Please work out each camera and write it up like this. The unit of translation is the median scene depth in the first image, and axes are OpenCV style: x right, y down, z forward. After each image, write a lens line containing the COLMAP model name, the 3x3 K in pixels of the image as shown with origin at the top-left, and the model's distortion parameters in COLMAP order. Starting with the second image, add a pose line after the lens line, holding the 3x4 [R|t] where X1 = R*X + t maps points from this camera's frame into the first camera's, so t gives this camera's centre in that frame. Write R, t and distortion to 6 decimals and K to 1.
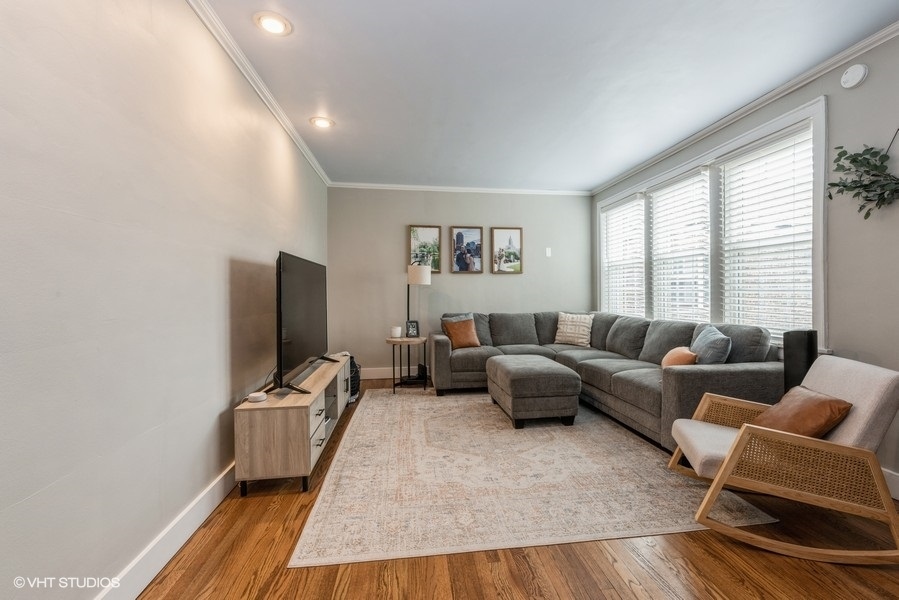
lens RADIAL K [[390.4, 0, 454.8], [0, 390.4, 283.1], [0, 0, 1]] dist [-0.030327, -0.000057]
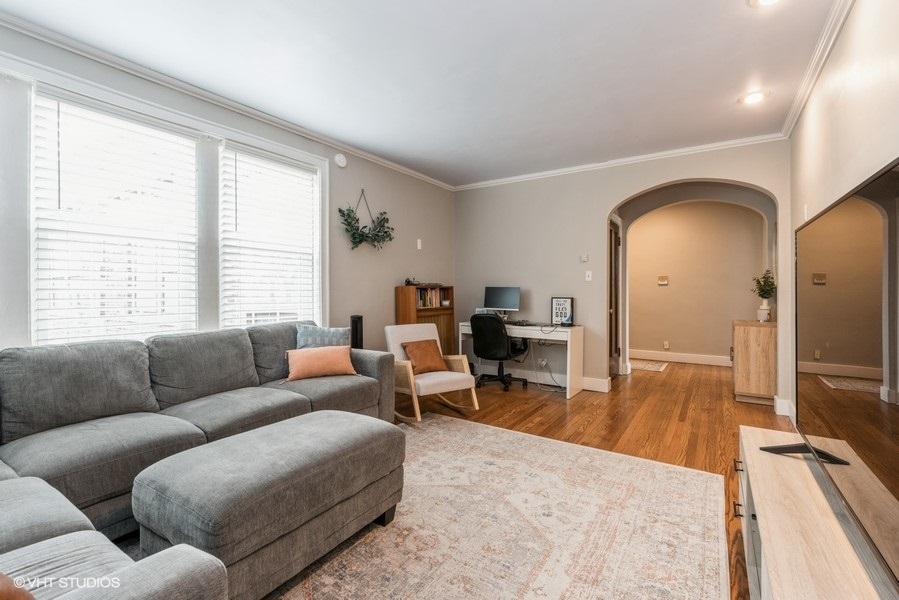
lens RADIAL K [[408.5, 0, 449.5], [0, 408.5, 300.0], [0, 0, 1]] dist [-0.000157, -0.000105]
pose [[-0.763245, -0.008638, 0.646051, -0.227709], [-0.013856, 0.999899, -0.003001, 0.025849], [-0.645960, -0.011242, -0.763288, 1.029111]]
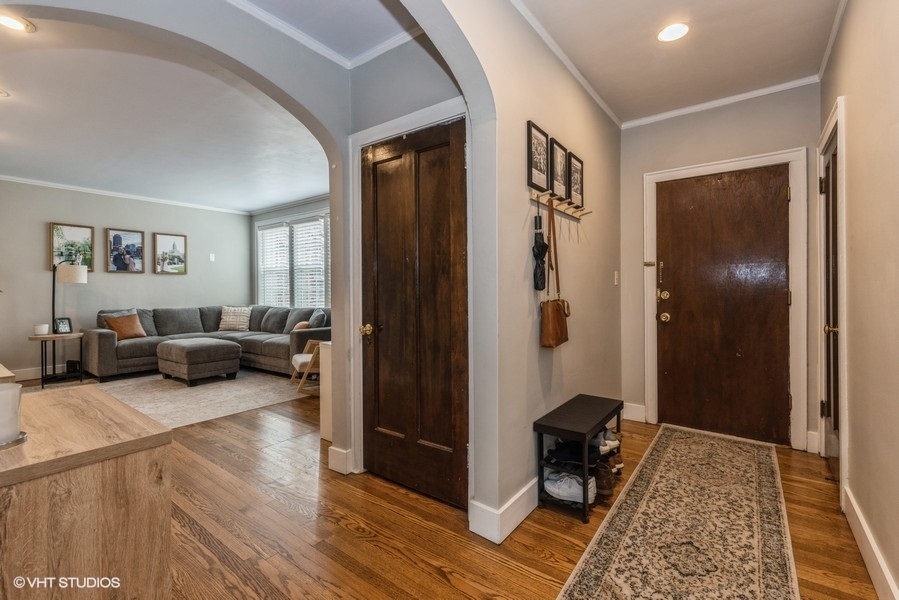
lens RADIAL K [[391.8, 0, 462.2], [0, 391.8, 299.3], [0, 0, 1]] dist [0.001970, 0.000008]
pose [[0.681874, -0.016423, 0.731285, -0.145324], [-0.016242, 0.999162, 0.037583, -0.008848], [-0.731289, -0.037504, 0.681035, -0.478513]]
